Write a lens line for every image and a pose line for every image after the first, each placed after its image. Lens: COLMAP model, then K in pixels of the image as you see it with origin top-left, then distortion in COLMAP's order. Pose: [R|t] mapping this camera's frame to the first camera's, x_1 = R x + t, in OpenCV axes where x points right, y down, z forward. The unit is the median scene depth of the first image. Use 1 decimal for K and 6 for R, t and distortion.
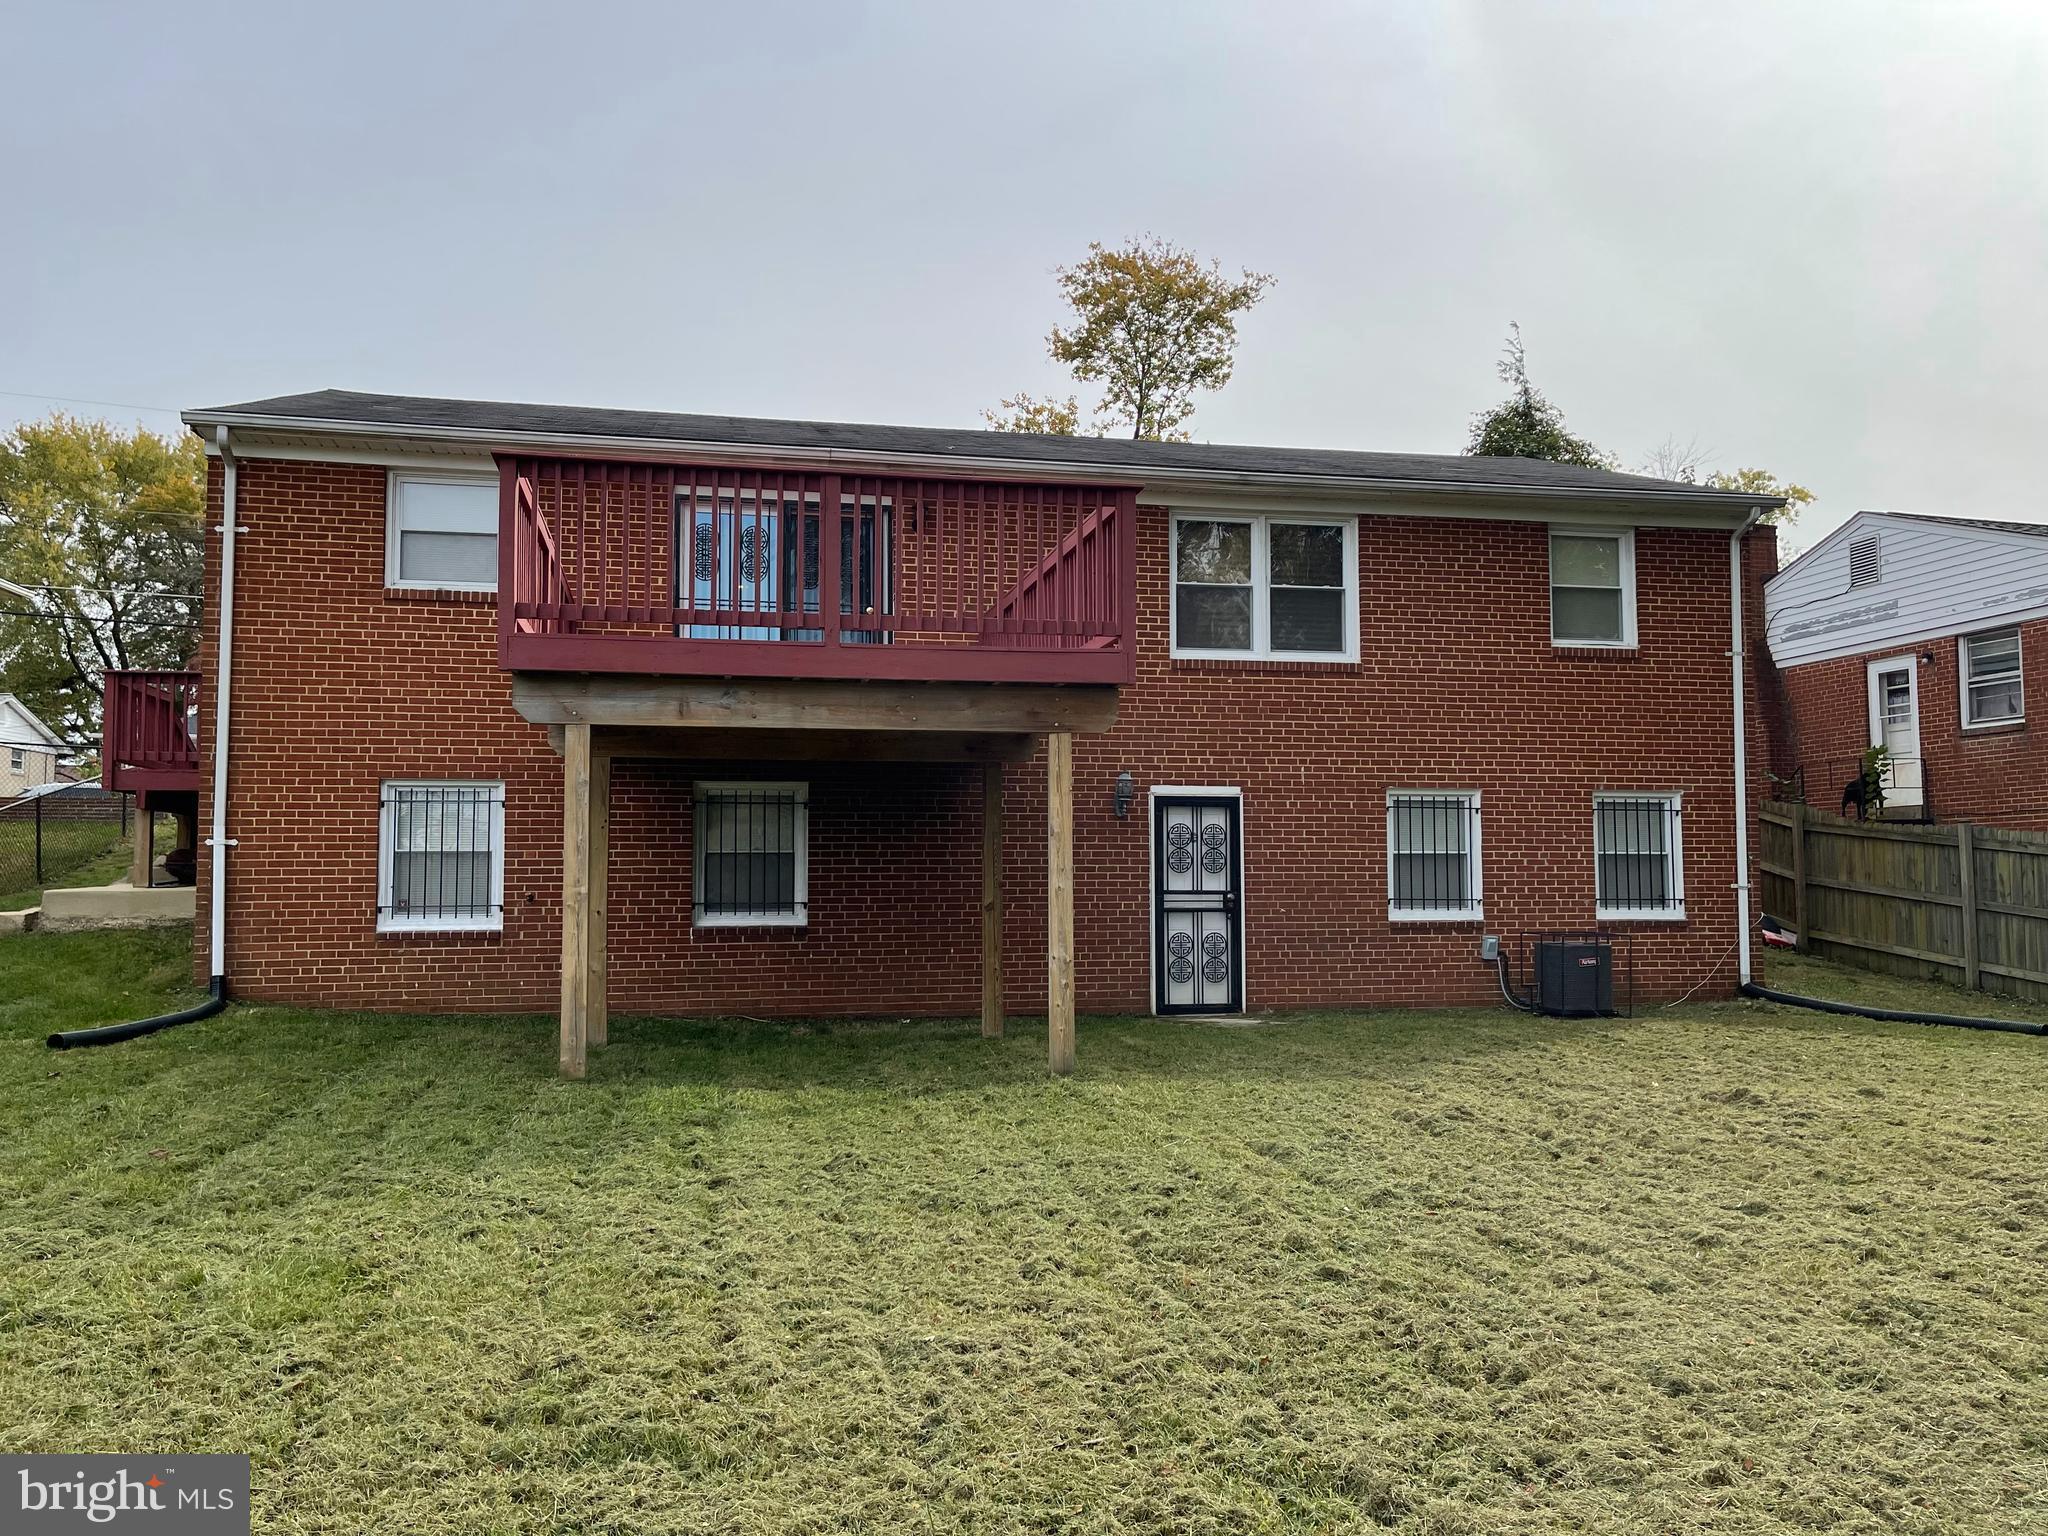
lens RADIAL K [[1533.8, 0, 1024.0], [0, 1533.8, 768.0], [0, 0, 1]] dist [0.060069, -0.068930]
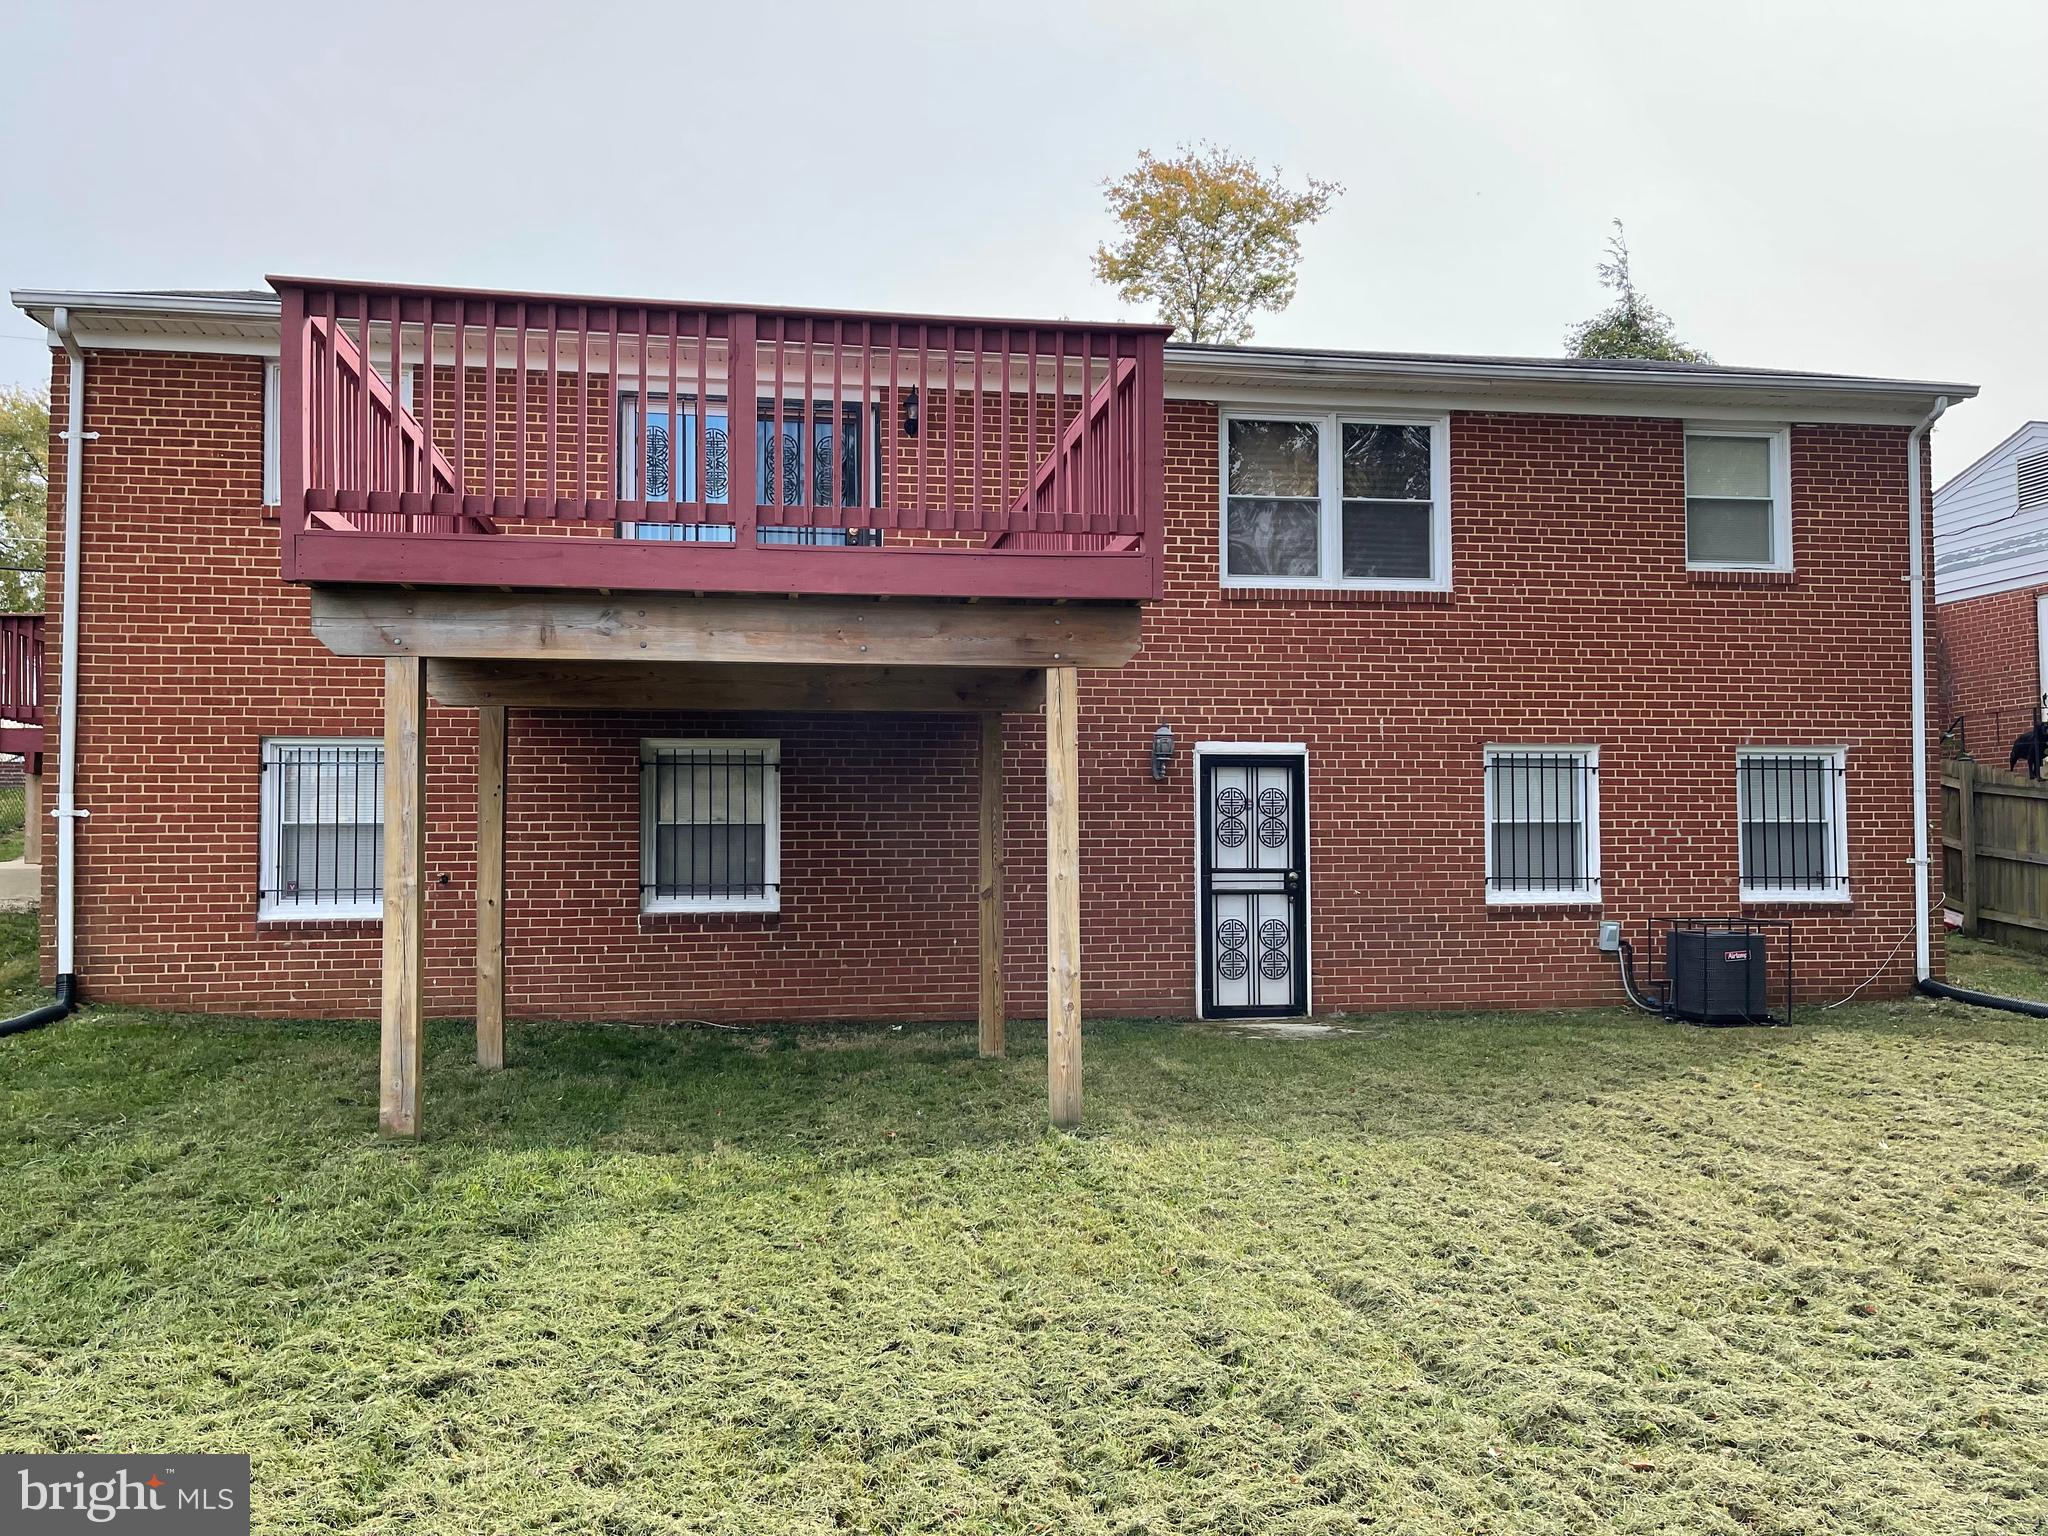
lens RADIAL K [[1533.8, 0, 1024.0], [0, 1533.8, 768.0], [0, 0, 1]] dist [0.060069, -0.068930]
pose [[0.999180, -0.003546, -0.040325, 0.023882], [0.004518, 0.999701, 0.024038, 0.005432], [0.040227, -0.024201, 0.998897, 0.173611]]
